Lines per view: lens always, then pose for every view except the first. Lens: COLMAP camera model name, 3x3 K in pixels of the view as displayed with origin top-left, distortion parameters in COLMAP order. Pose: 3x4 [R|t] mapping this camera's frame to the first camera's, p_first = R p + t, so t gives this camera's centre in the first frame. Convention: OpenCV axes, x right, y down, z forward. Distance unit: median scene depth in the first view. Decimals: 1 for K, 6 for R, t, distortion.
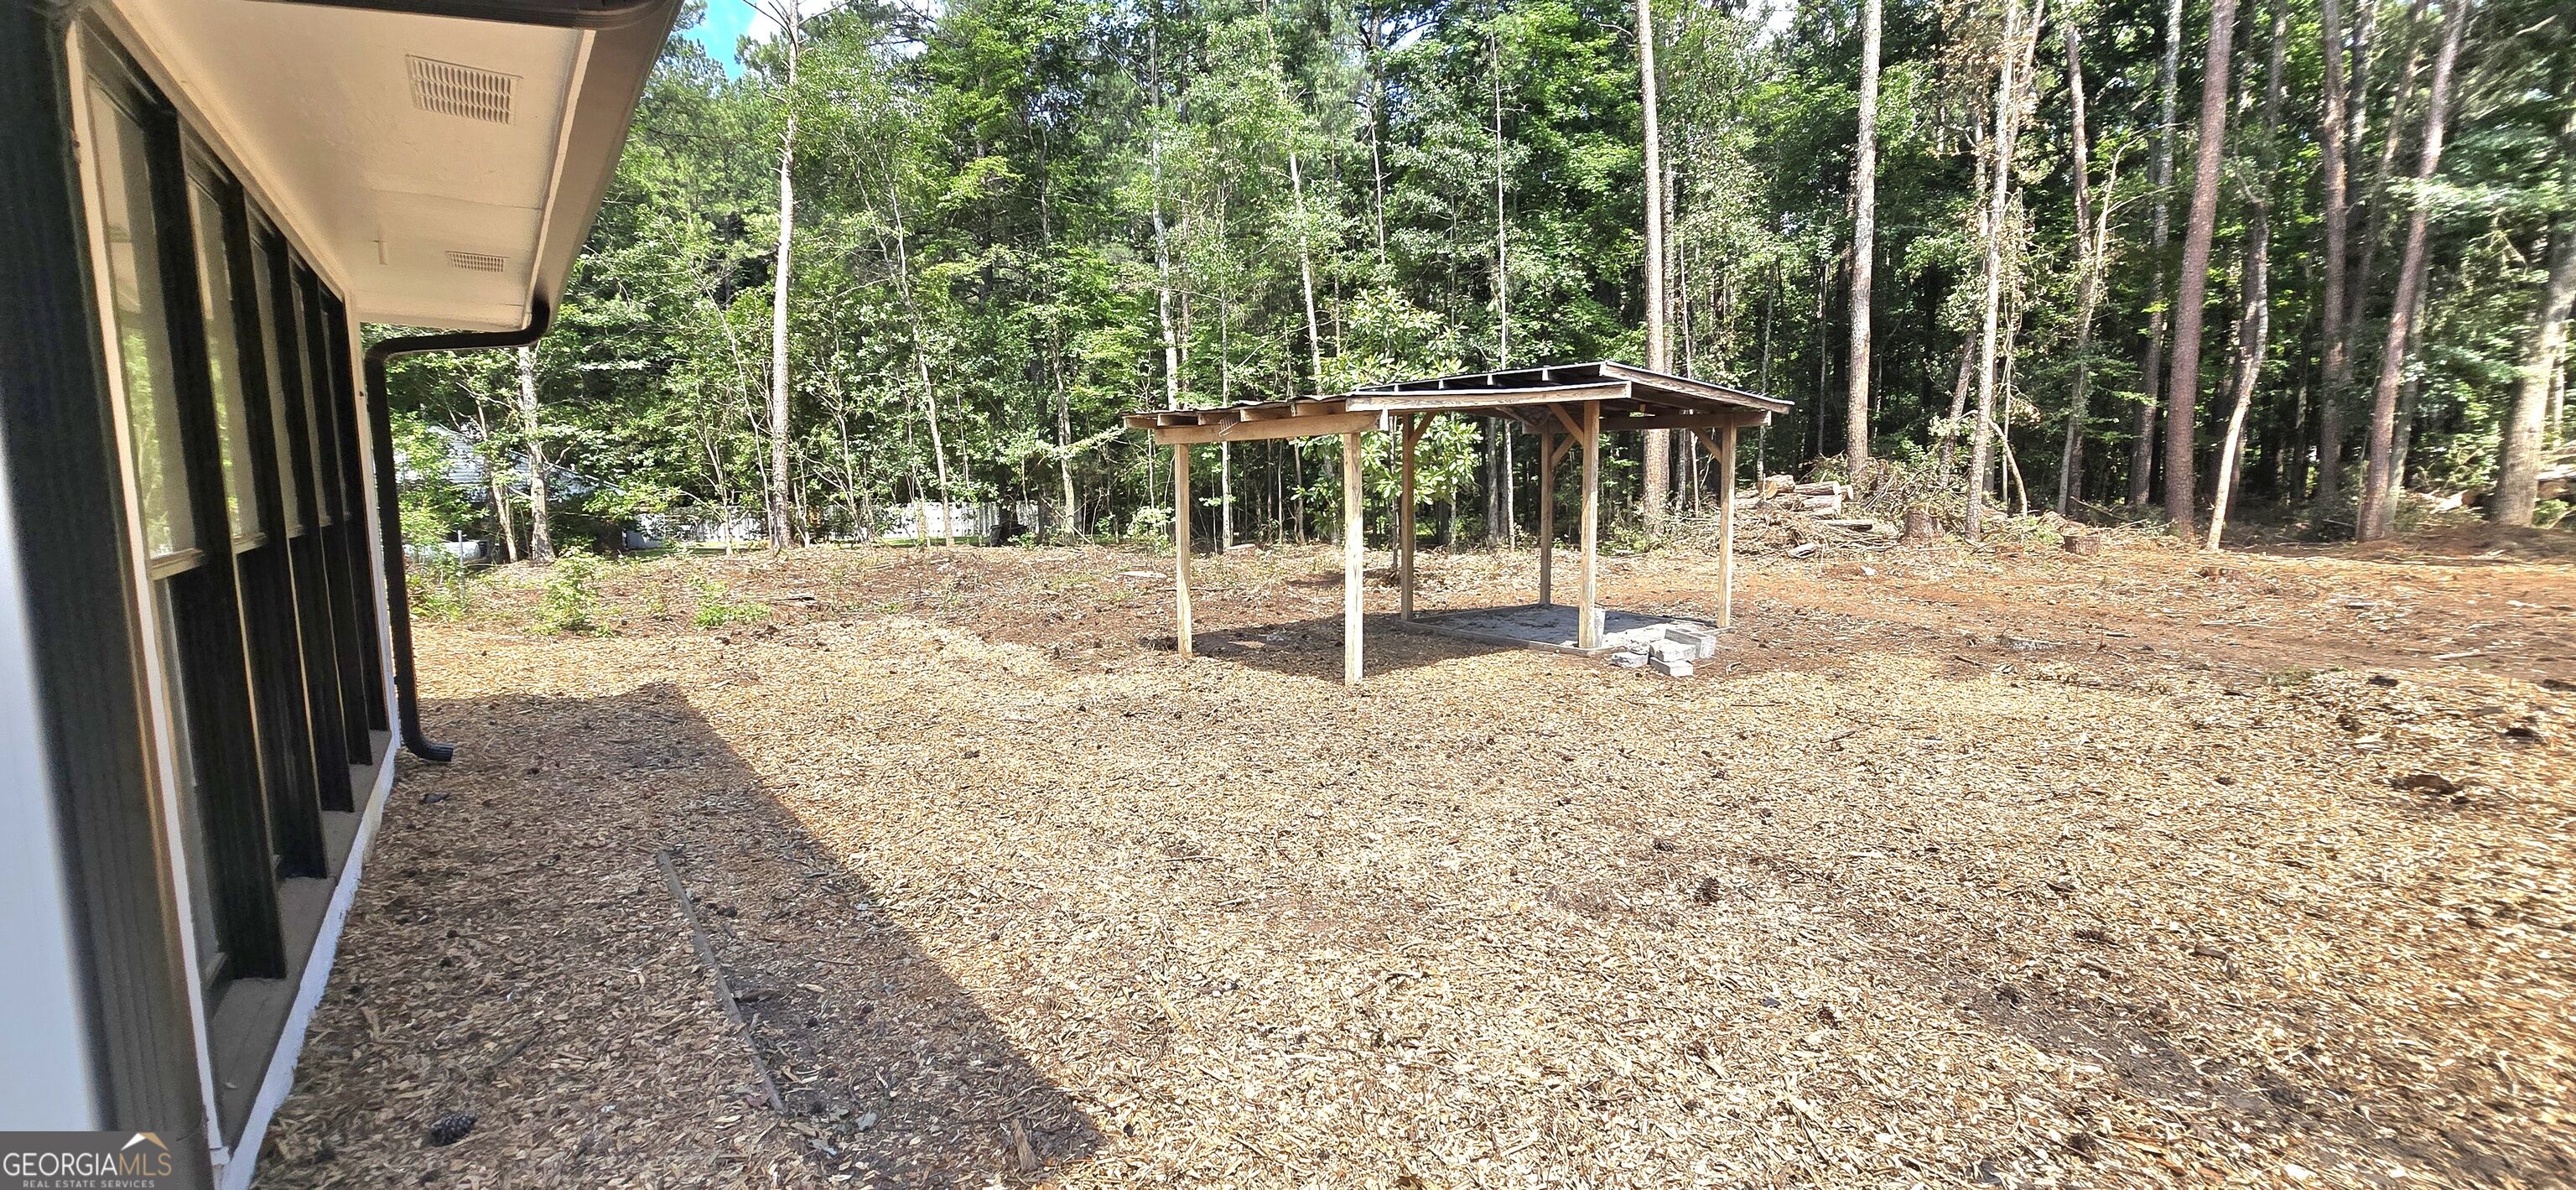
lens RADIAL K [[1106.6, 0, 1288.0], [0, 1106.6, 595.0], [0, 0, 1]] dist [0.002036, 0.000390]
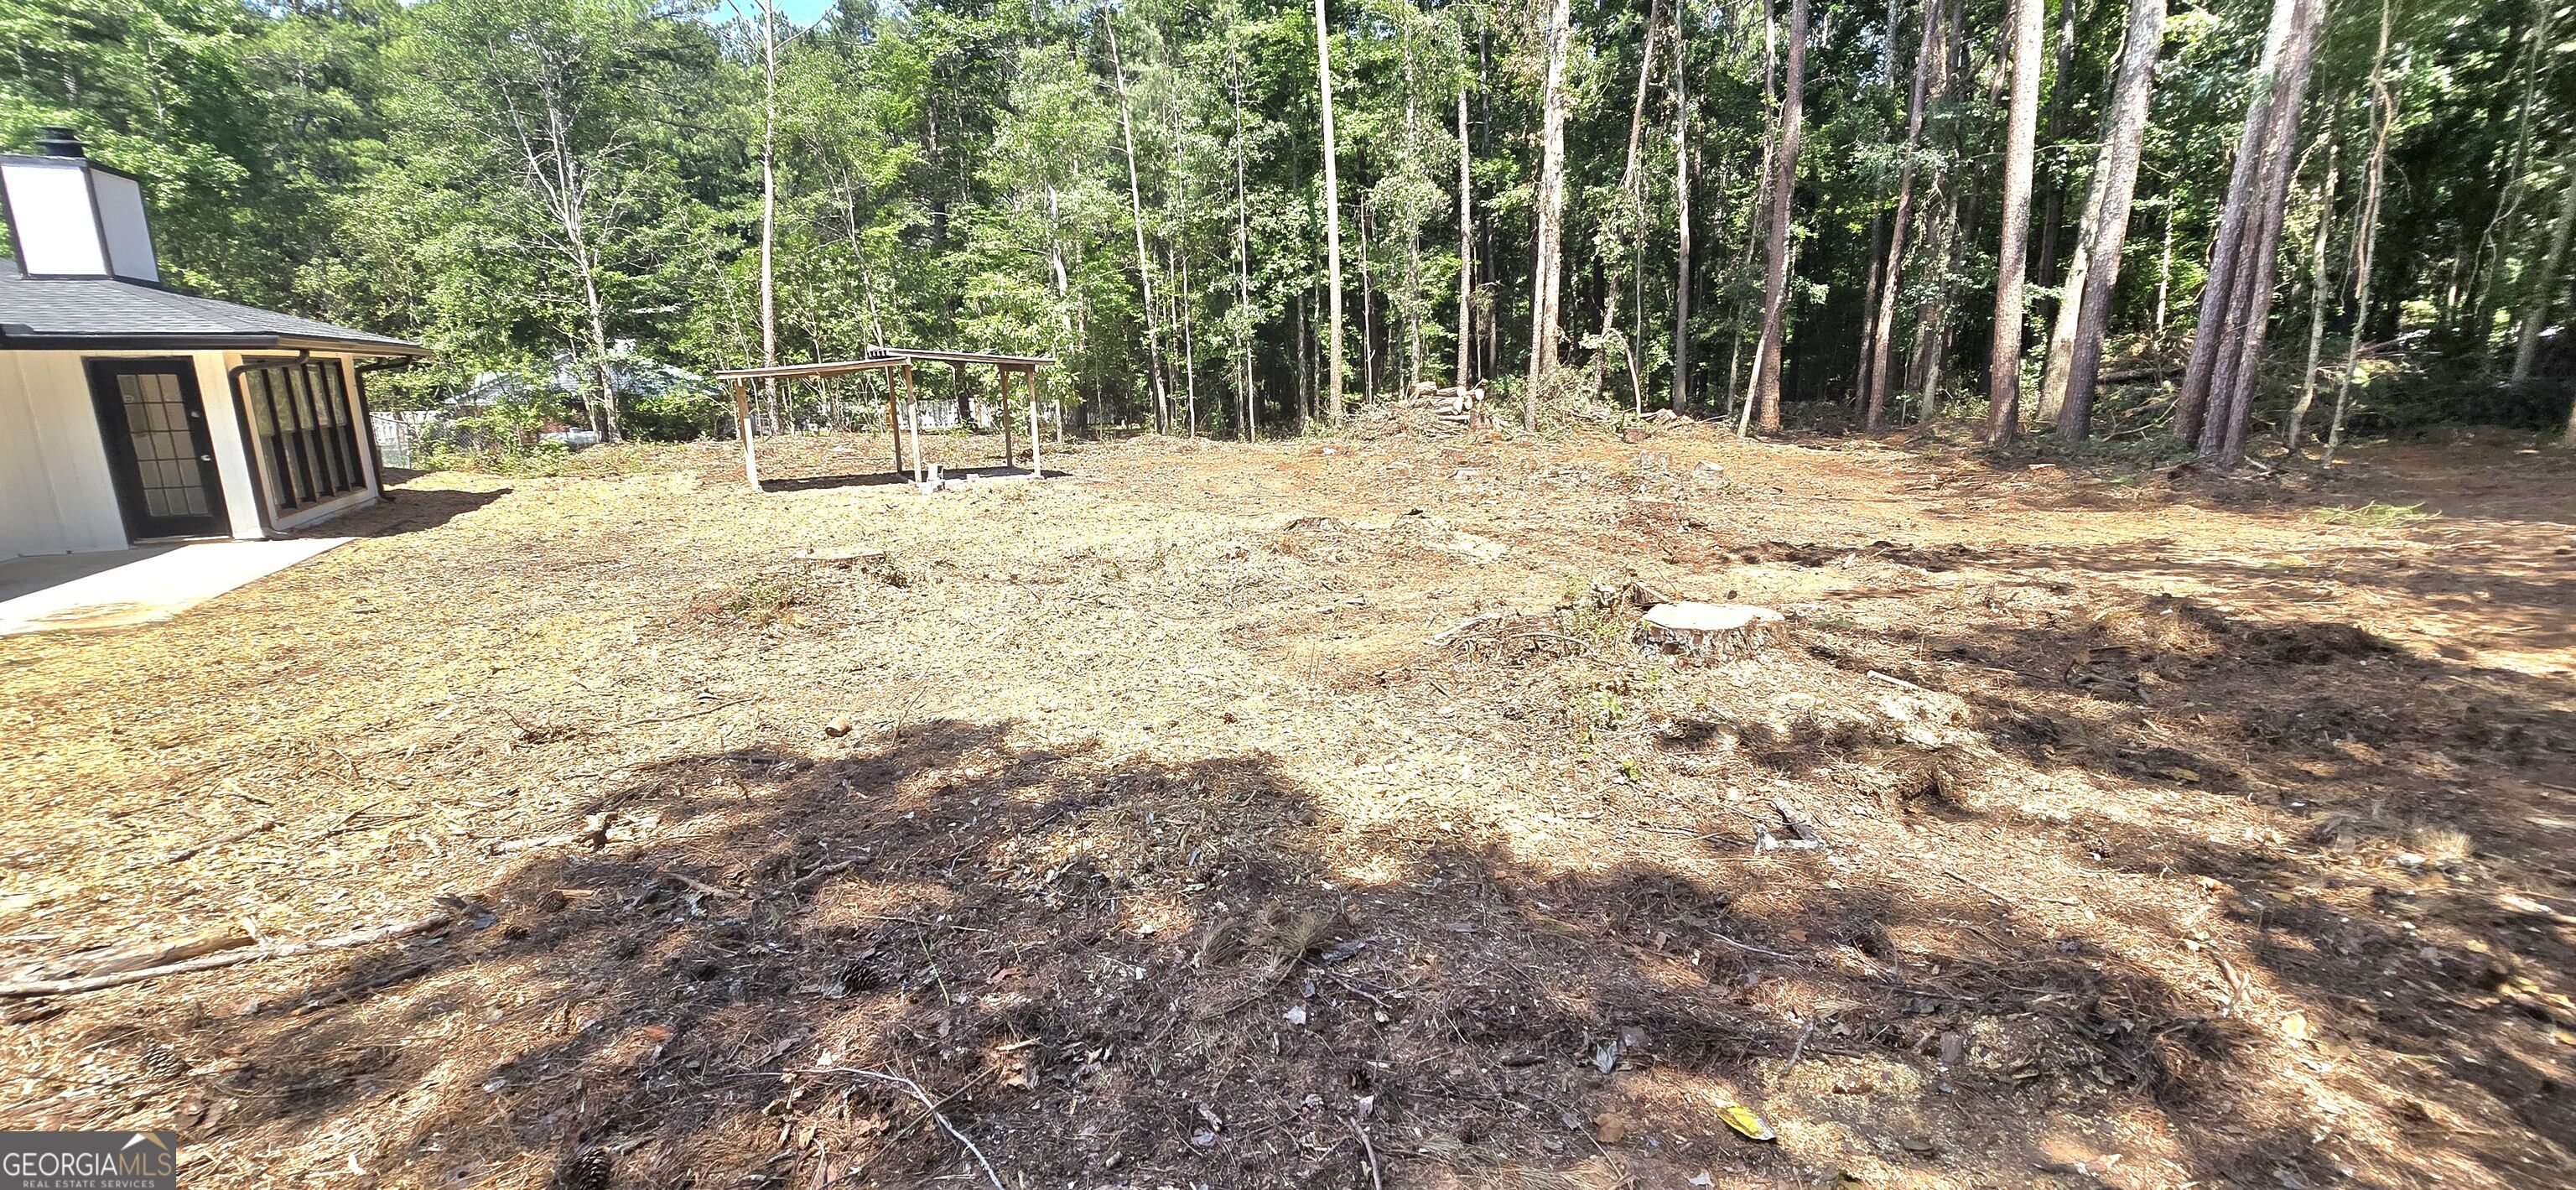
lens RADIAL K [[1106.6, 0, 1288.0], [0, 1106.6, 595.0], [0, 0, 1]] dist [0.002036, 0.000390]
pose [[0.985930, 0.027144, -0.164942, 0.470522], [-0.010862, 0.995045, 0.098828, 0.015765], [0.166808, -0.095646, 0.981339, -0.339075]]
